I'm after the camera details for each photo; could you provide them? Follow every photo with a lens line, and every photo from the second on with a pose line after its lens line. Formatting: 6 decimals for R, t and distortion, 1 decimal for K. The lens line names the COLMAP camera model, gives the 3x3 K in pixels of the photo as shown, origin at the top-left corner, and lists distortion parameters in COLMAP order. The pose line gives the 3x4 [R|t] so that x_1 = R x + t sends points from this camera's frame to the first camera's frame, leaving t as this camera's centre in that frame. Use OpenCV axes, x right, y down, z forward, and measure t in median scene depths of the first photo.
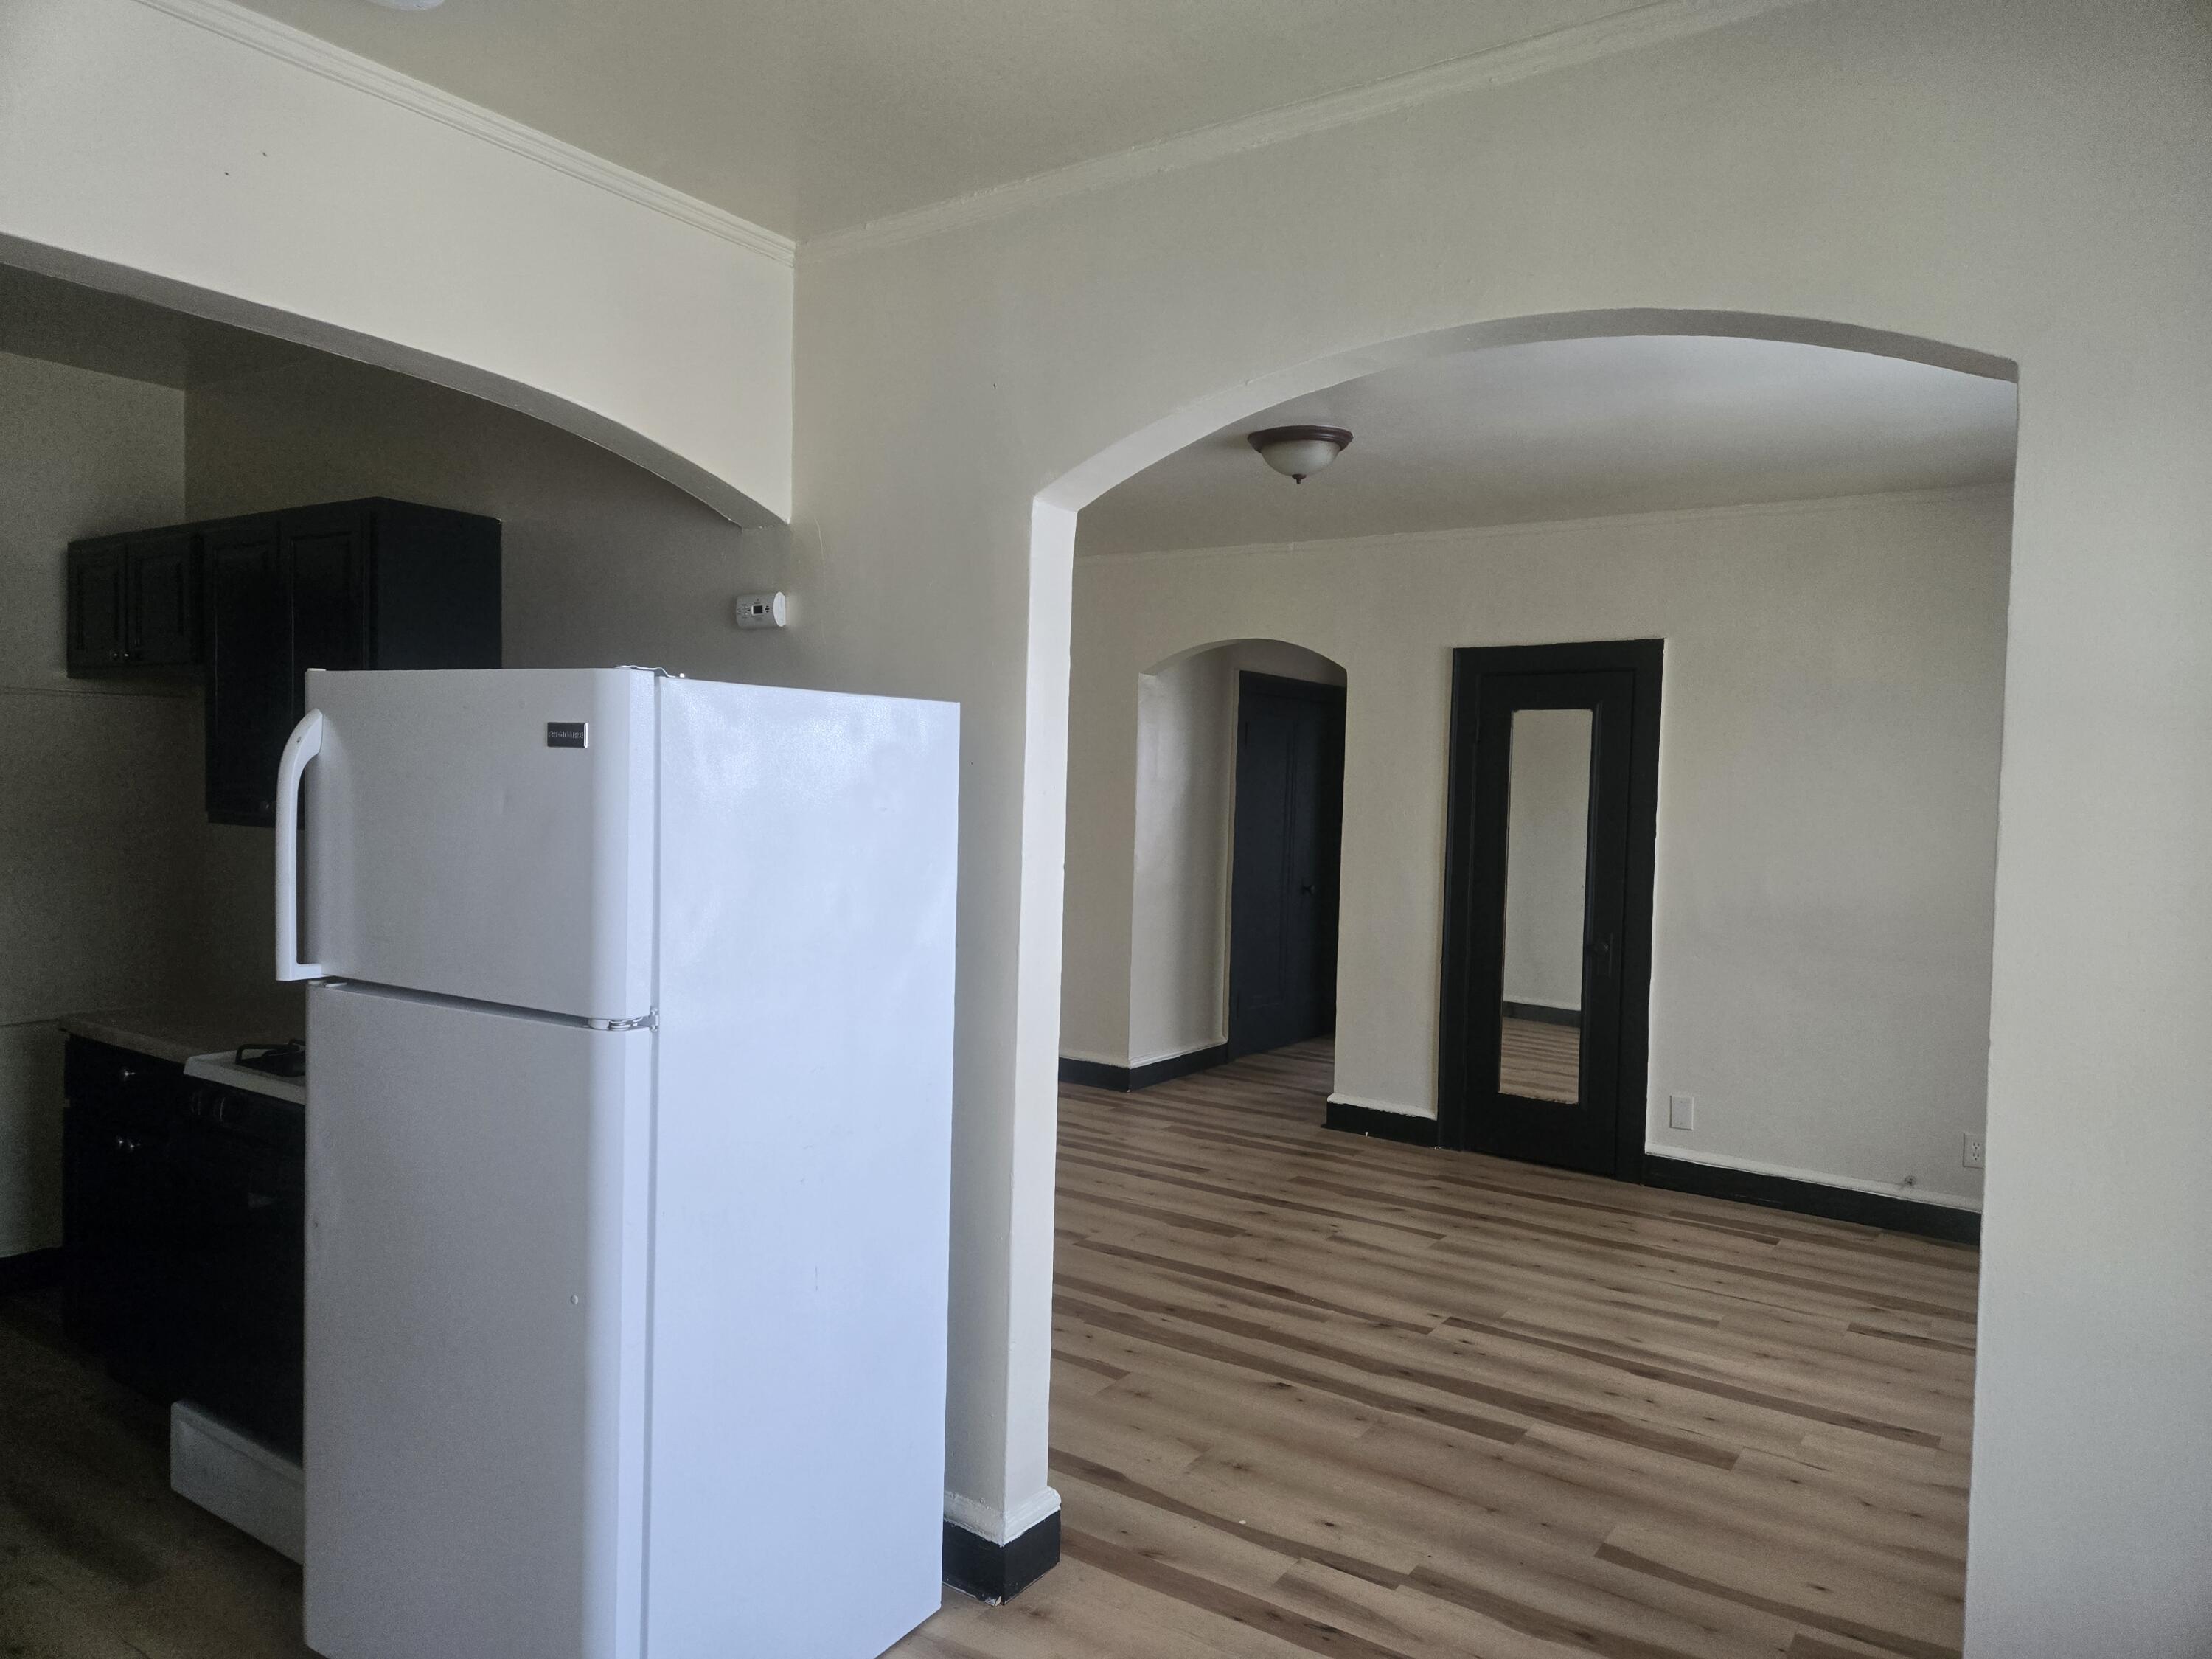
lens RADIAL K [[1465.6, 0, 1114.4], [0, 1465.6, 840.6], [0, 0, 1]] dist [0.048228, -0.003093]
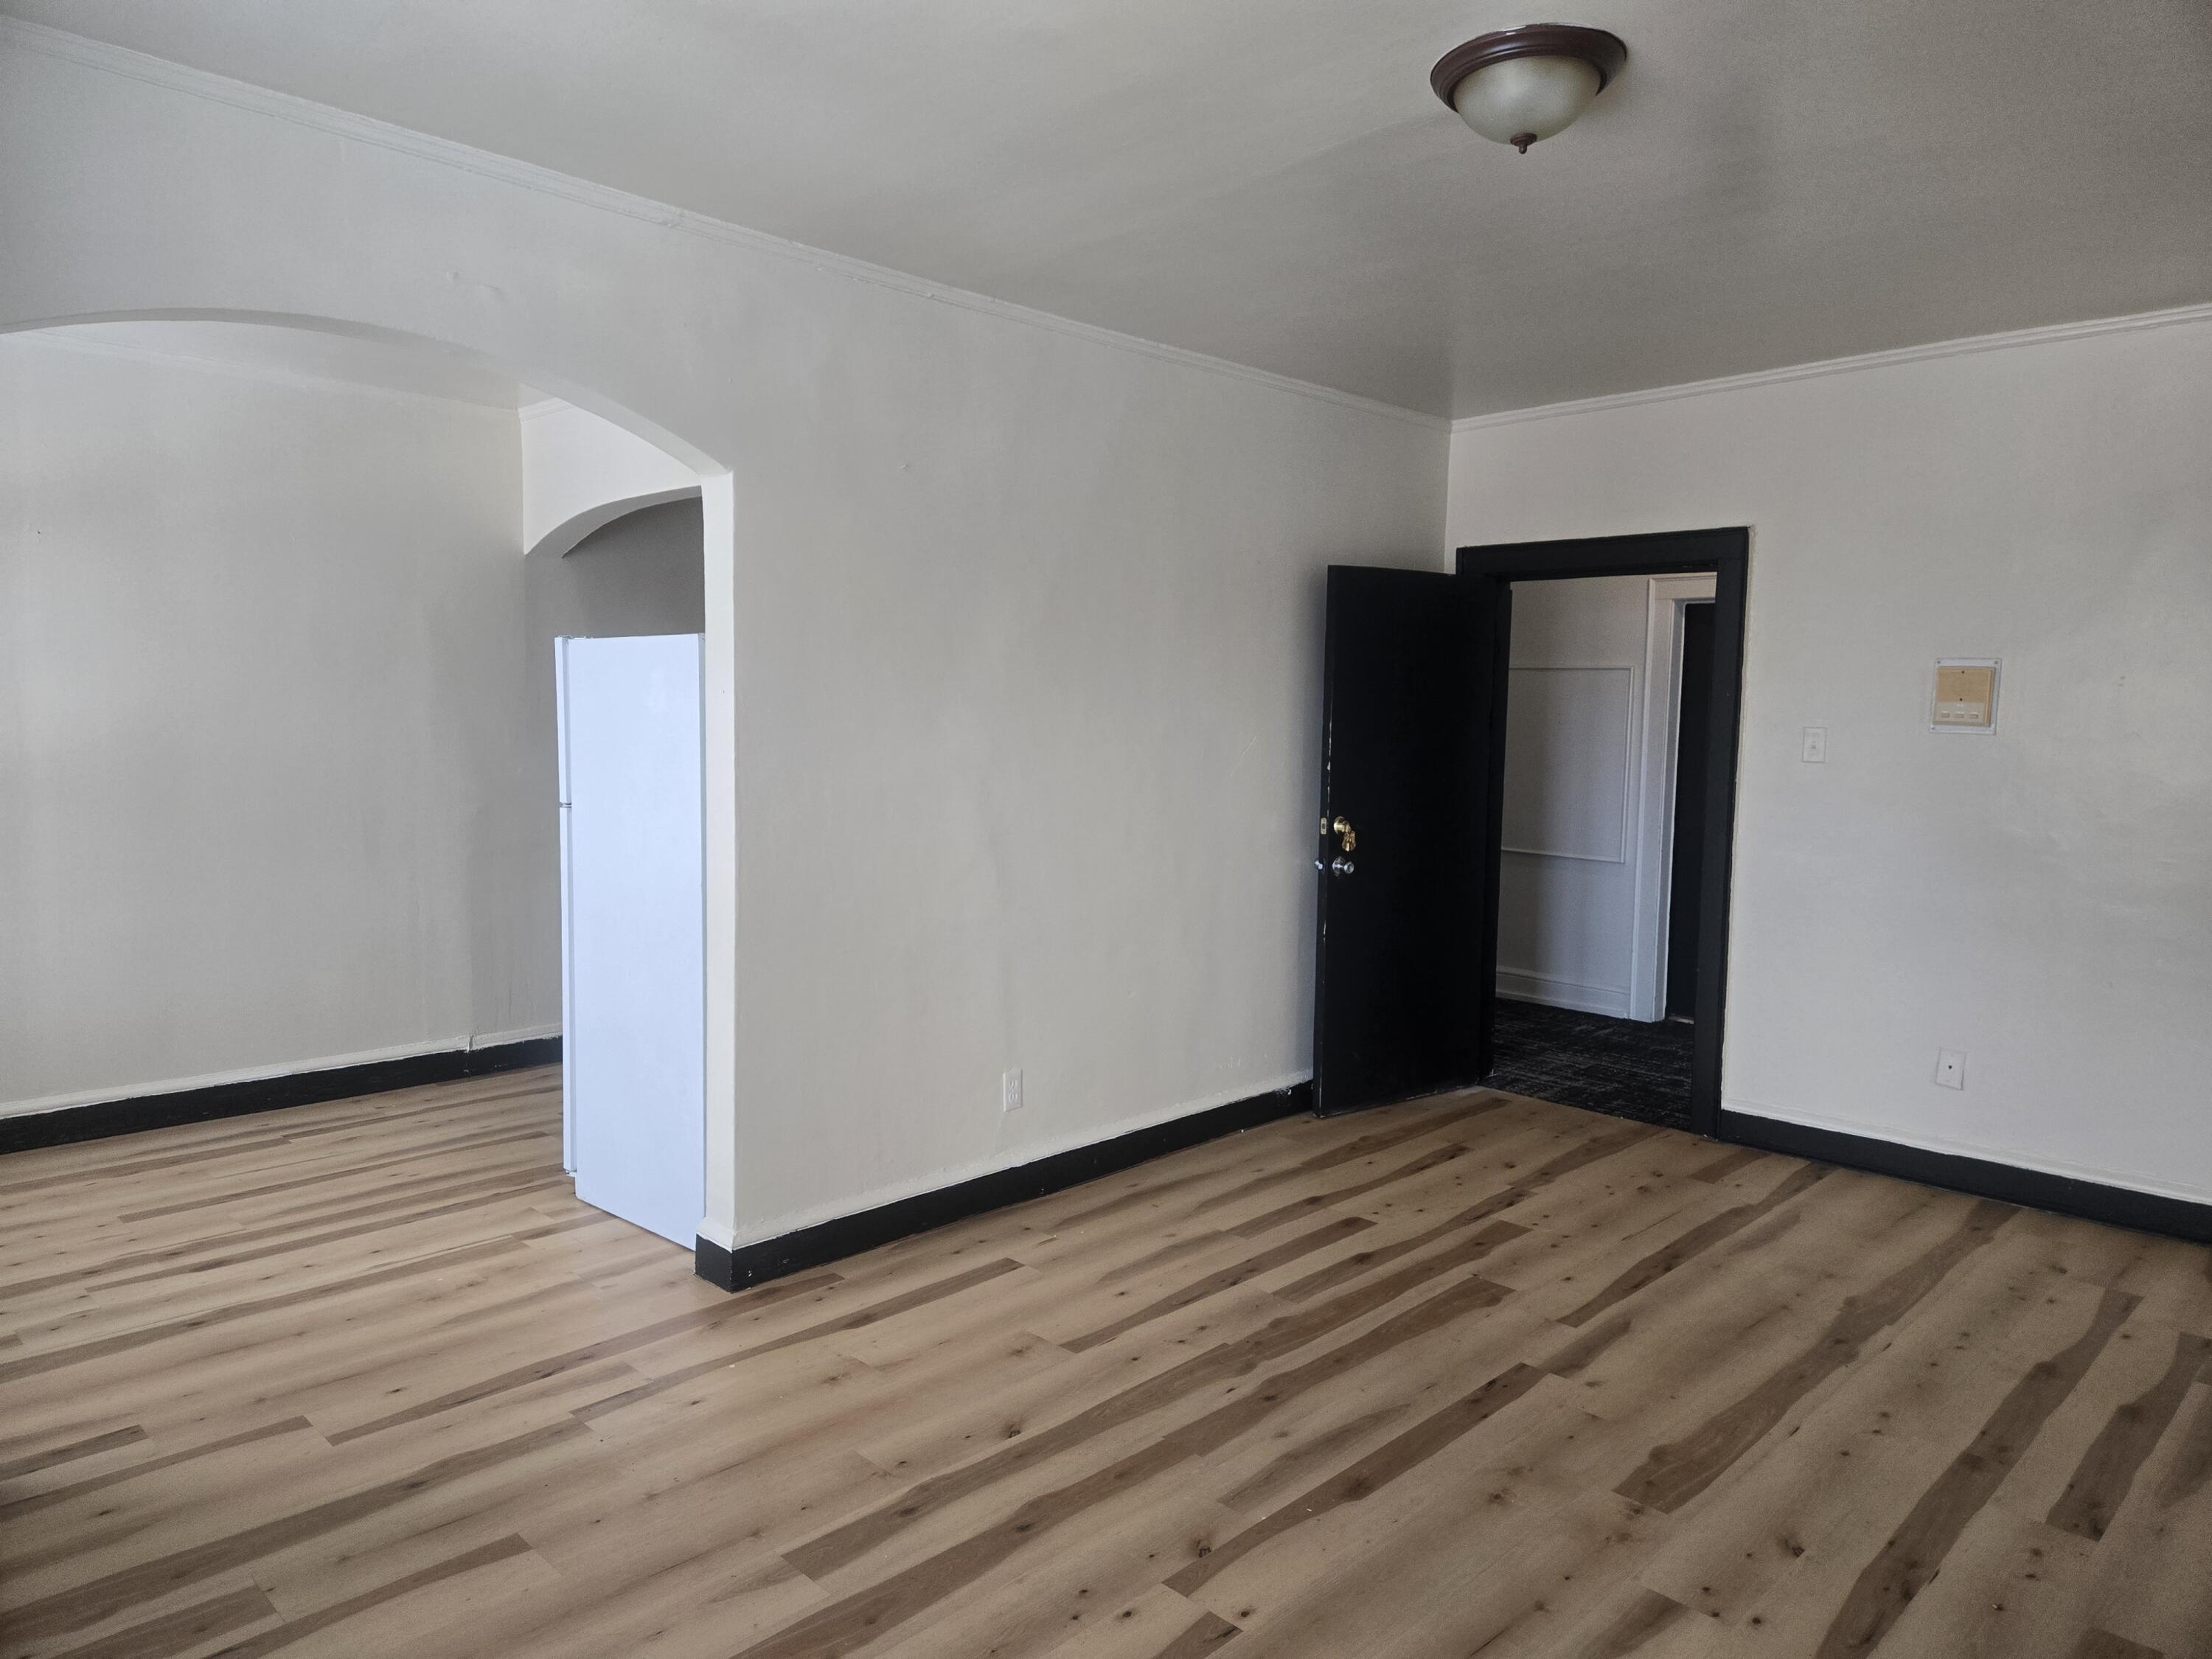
lens RADIAL K [[1465.6, 0, 1114.4], [0, 1465.6, 840.6], [0, 0, 1]] dist [0.048228, -0.003093]
pose [[-0.174186, 0.065159, -0.982555, 0.661460], [-0.069417, 0.994513, 0.078258, -0.011873], [0.982263, 0.081838, -0.168707, 0.885403]]
